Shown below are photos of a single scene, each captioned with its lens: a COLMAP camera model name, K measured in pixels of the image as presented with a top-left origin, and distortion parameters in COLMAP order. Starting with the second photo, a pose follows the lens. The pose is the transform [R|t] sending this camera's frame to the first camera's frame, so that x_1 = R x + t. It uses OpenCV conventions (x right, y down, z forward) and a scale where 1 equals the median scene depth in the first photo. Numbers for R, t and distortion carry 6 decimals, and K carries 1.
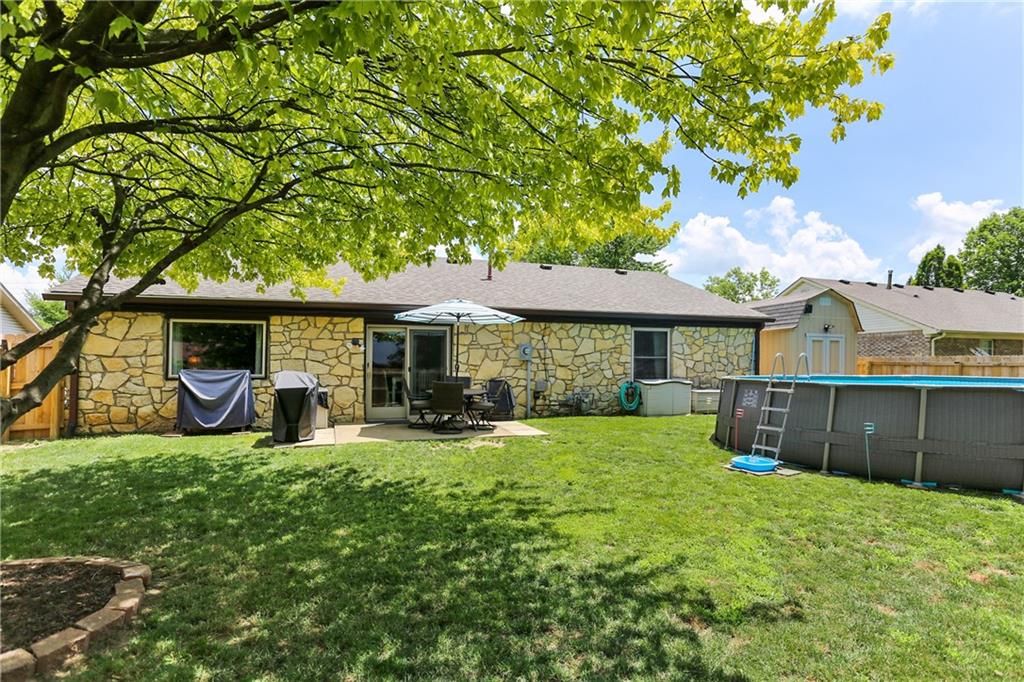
lens RADIAL K [[531.4, 0, 524.8], [0, 531.4, 351.6], [0, 0, 1]] dist [-0.035101, 0.001126]
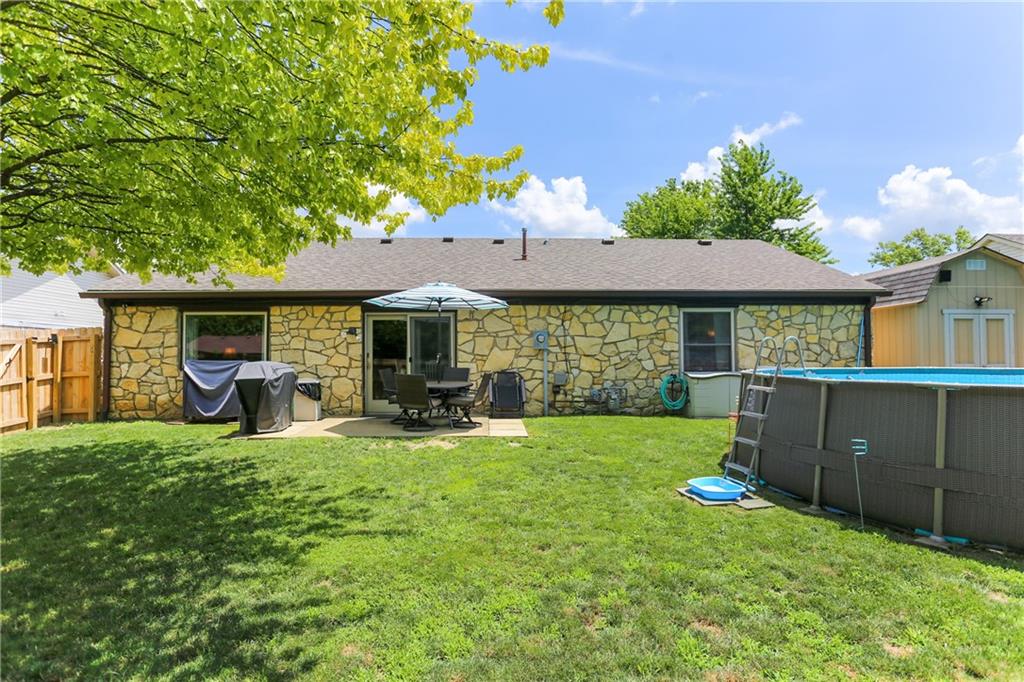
lens RADIAL K [[570.5, 0, 512.0], [0, 570.5, 341.0], [0, 0, 1]] dist [-0.046177, 0.000685]
pose [[0.952844, -0.010785, -0.303268, 0.263976], [0.011033, 0.999939, -0.000896, 0.003498], [0.303259, -0.002492, 0.952905, 0.107583]]
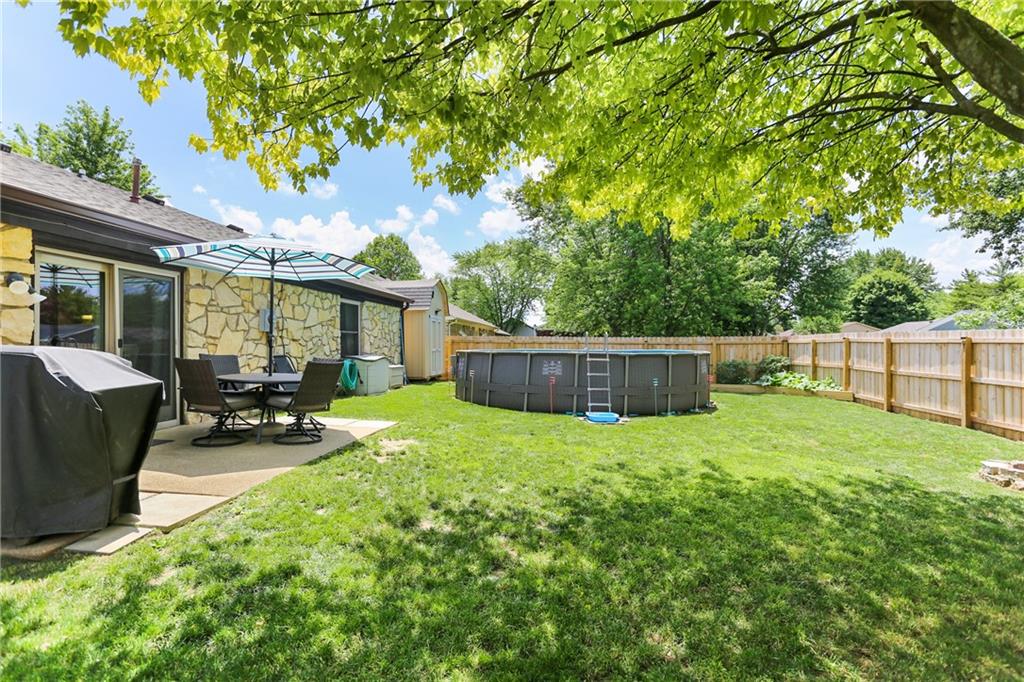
lens RADIAL K [[498.5, 0, 512.0], [0, 498.5, 341.0], [0, 0, 1]] dist [-0.050278, 0.034273]
pose [[0.446242, 0.008417, 0.894873, -0.496312], [-0.026319, 0.999647, 0.003723, 0.019170], [-0.894525, -0.025214, 0.446306, 0.442924]]
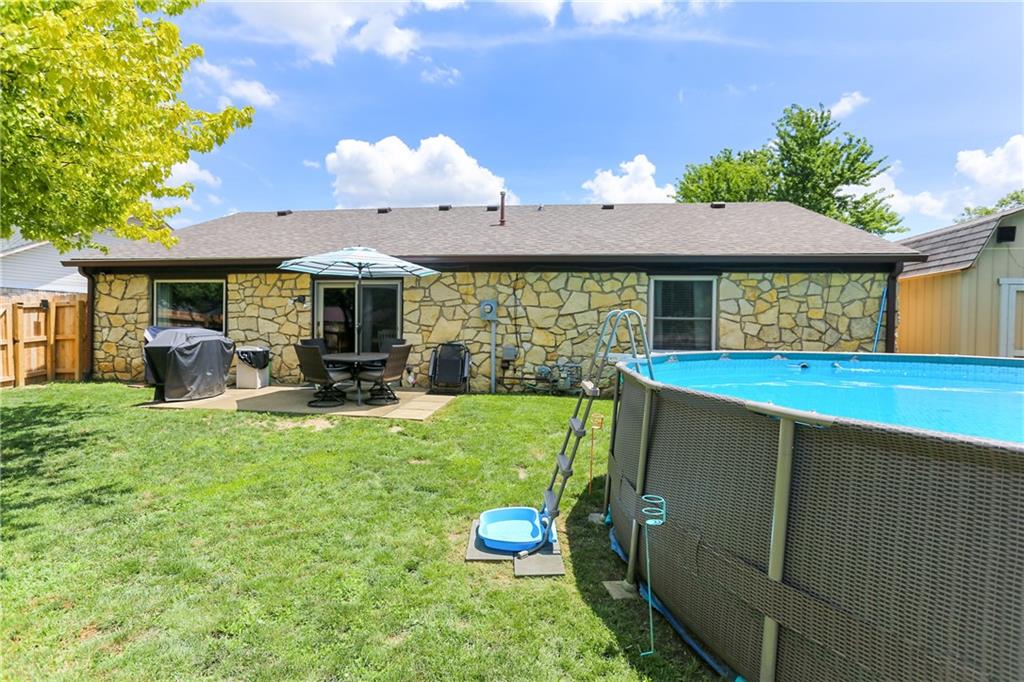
lens RADIAL K [[509.6, 0, 512.0], [0, 509.6, 341.0], [0, 0, 1]] dist [-0.068255, 0.038092]
pose [[0.882877, 0.029238, -0.468694, 0.429396], [-0.002891, 0.998379, 0.056834, 0.004008], [0.469596, -0.048823, 0.881531, 0.378936]]
